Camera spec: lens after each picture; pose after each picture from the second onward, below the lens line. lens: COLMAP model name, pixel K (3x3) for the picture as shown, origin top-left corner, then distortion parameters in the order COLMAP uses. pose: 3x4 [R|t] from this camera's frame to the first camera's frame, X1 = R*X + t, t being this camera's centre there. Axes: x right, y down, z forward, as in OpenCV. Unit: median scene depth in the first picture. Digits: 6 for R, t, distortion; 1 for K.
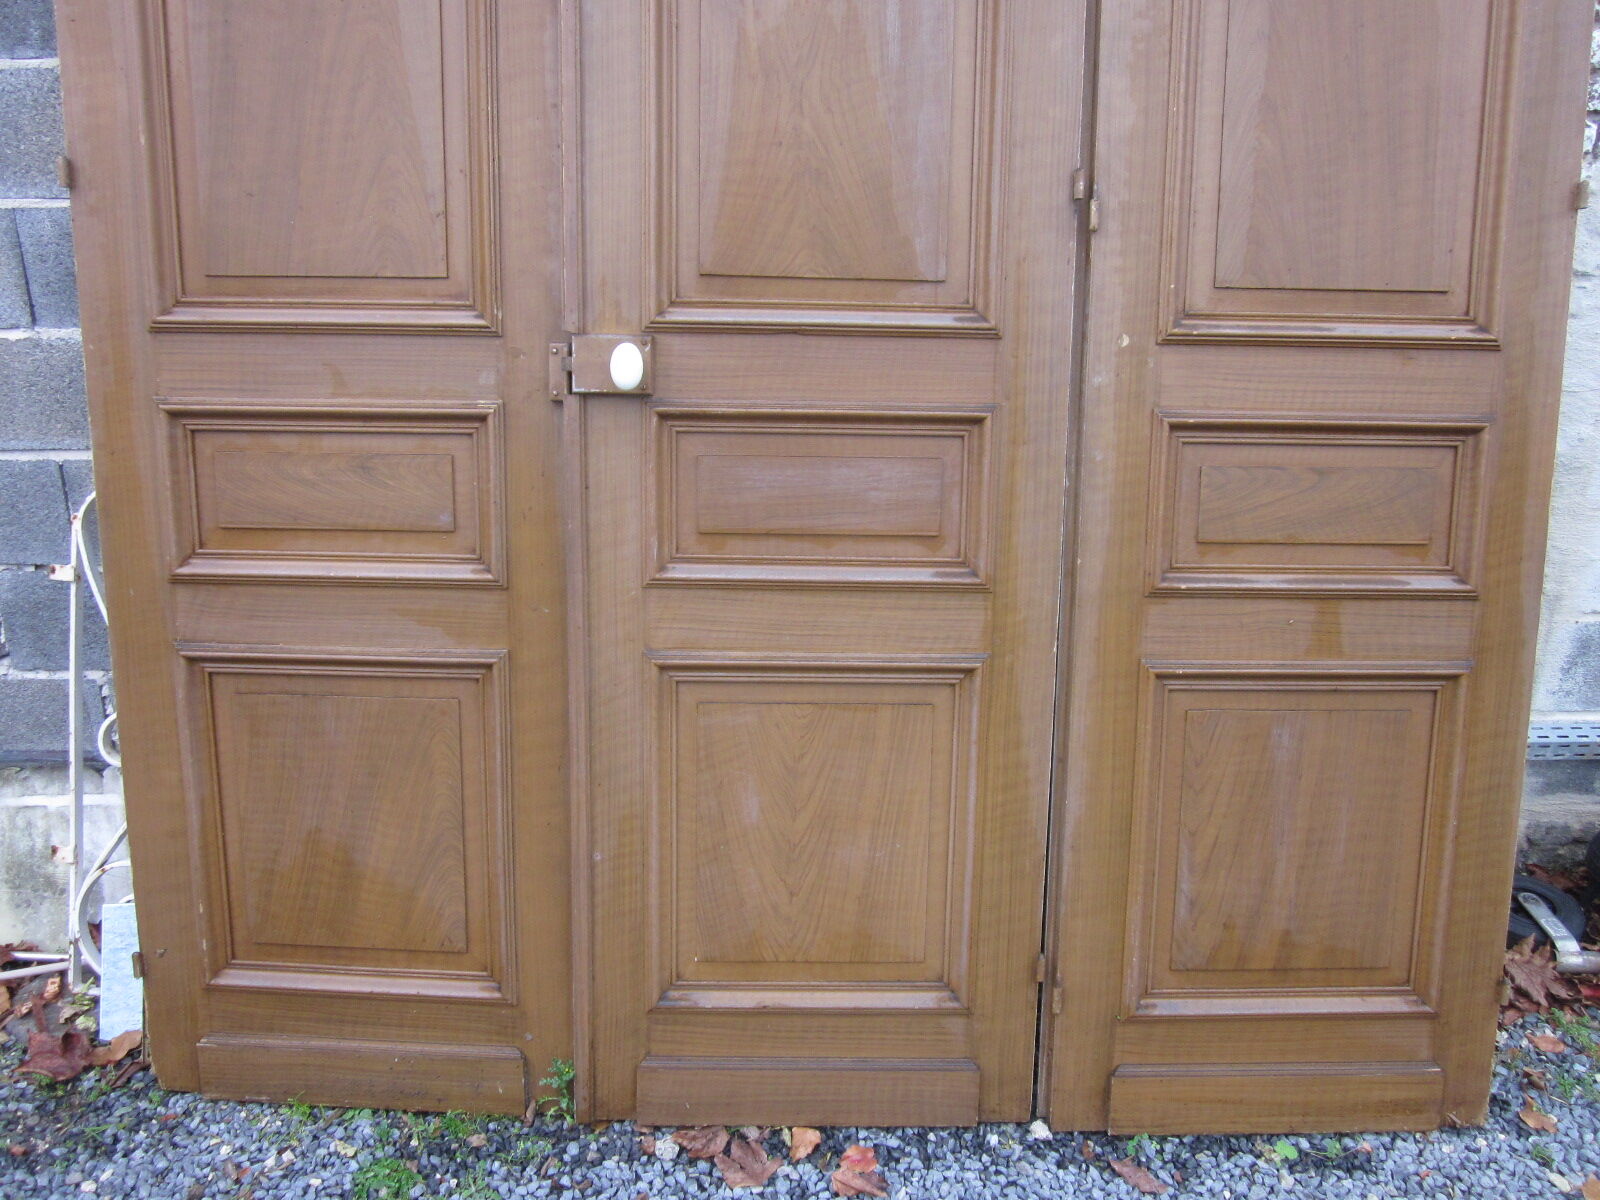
lens RADIAL K [[1330.2, 0, 810.5], [0, 1330.2, 604.2], [0, 0, 1]] dist [-0.041284, 0.010813]
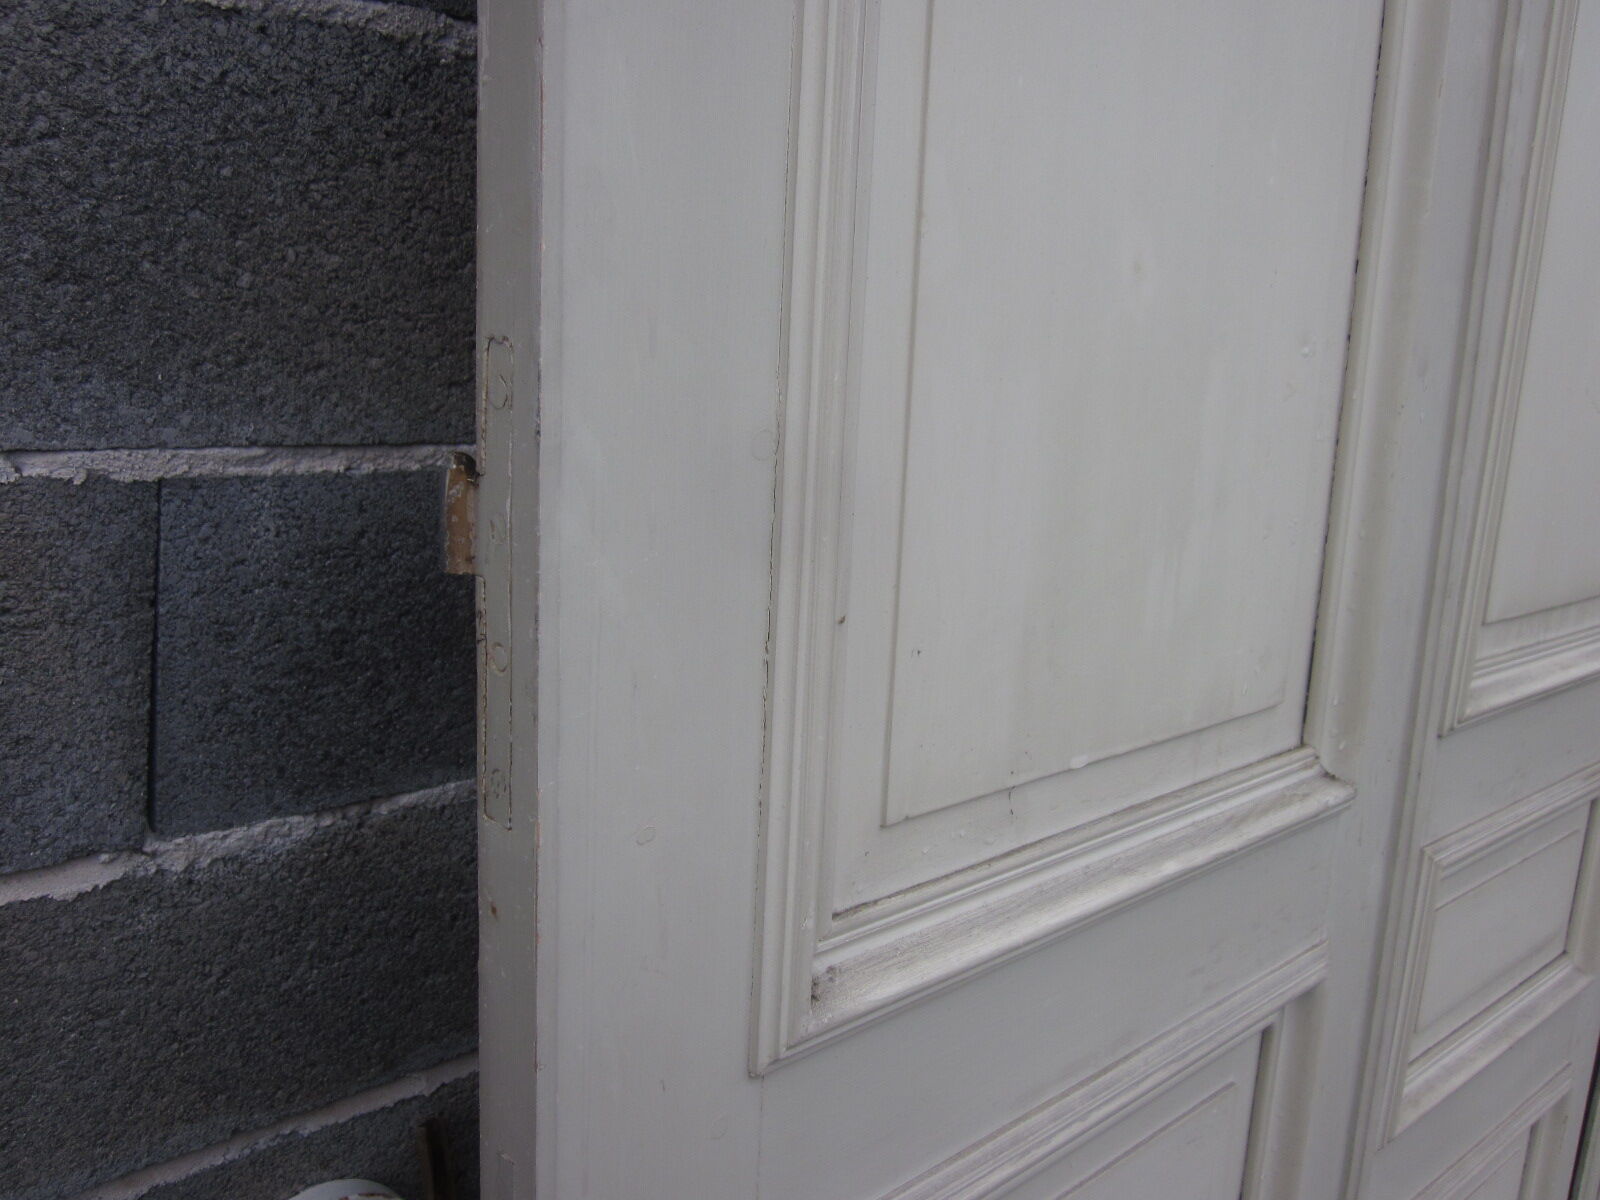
lens RADIAL K [[1330.2, 0, 804.7], [0, 1330.2, 601.0], [0, 0, 1]] dist [-0.041284, 0.010813]
pose [[0.743279, -0.094516, 0.662271, -0.786351], [0.083283, 0.995341, 0.048580, -0.313477], [-0.663777, 0.019048, 0.747688, 0.776389]]
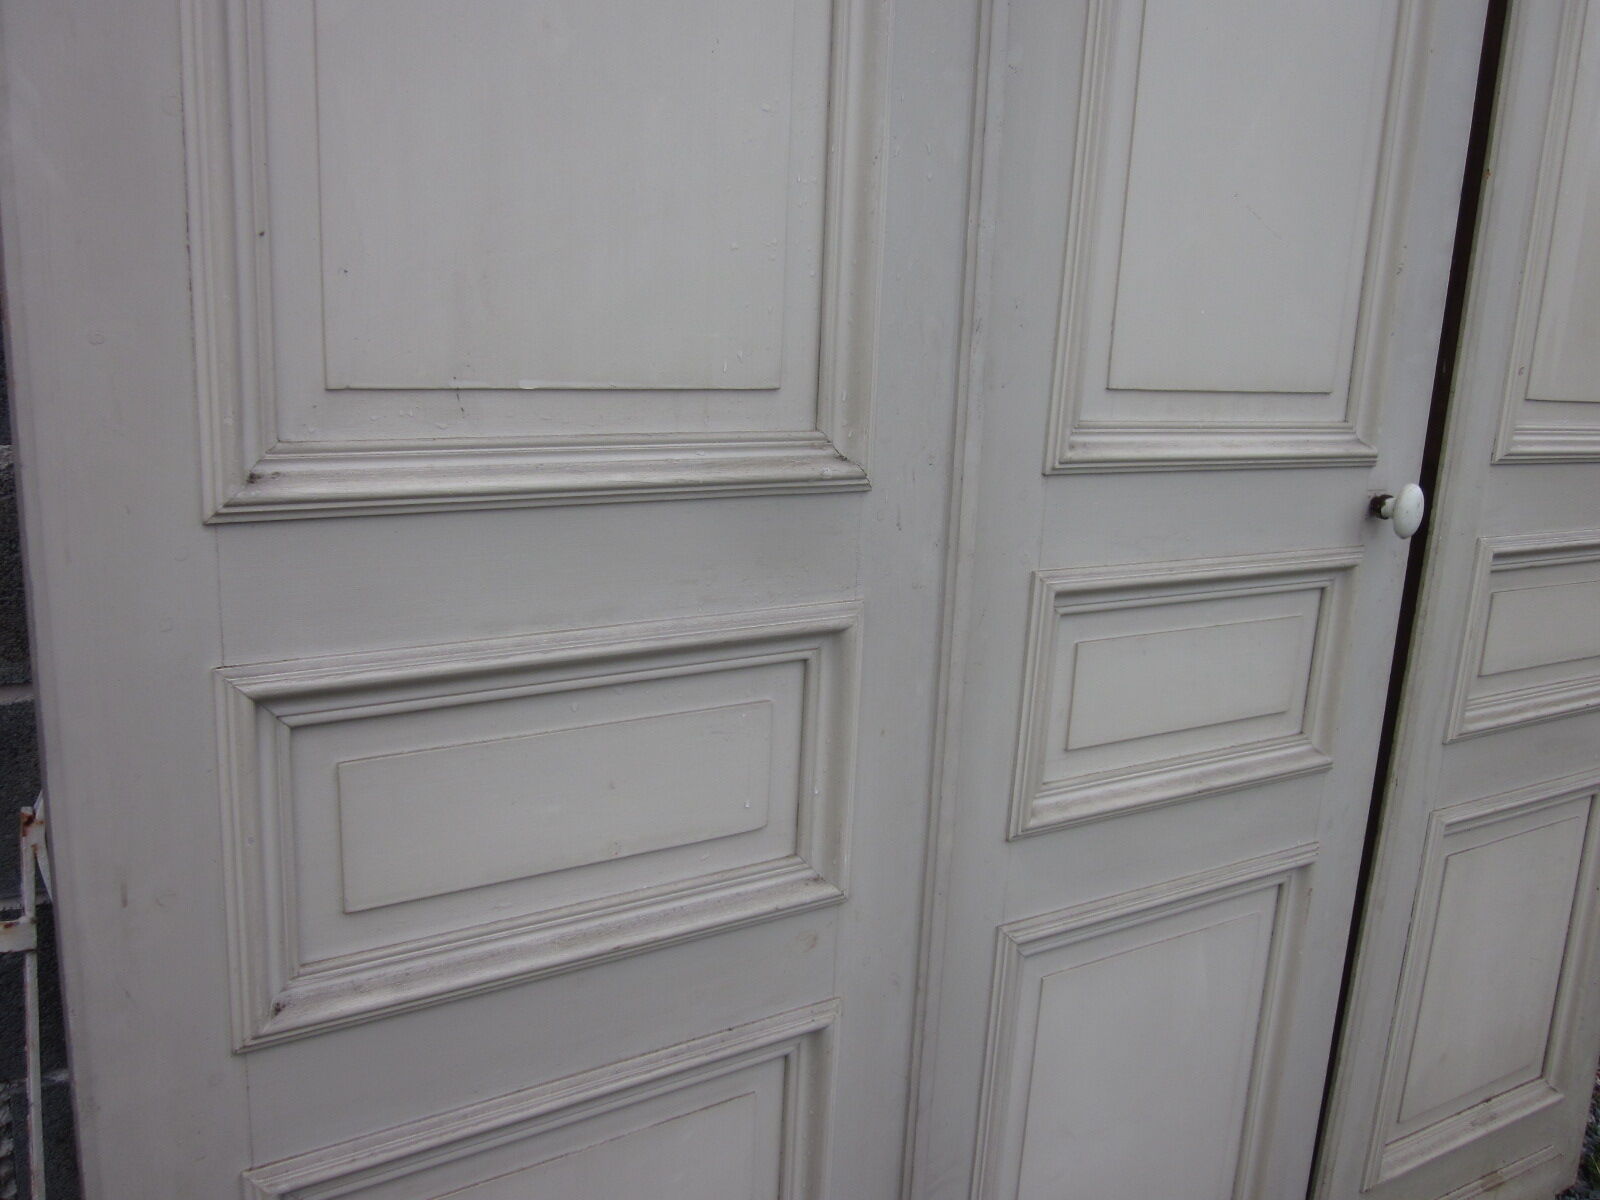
lens RADIAL K [[1330.2, 0, 817.5], [0, 1330.2, 628.4], [0, 0, 1]] dist [-0.041284, 0.010813]
pose [[0.849320, -0.084246, 0.521113, -0.679252], [0.072085, 0.996445, 0.043605, -0.172639], [-0.522933, 0.000530, 0.852373, 0.514999]]
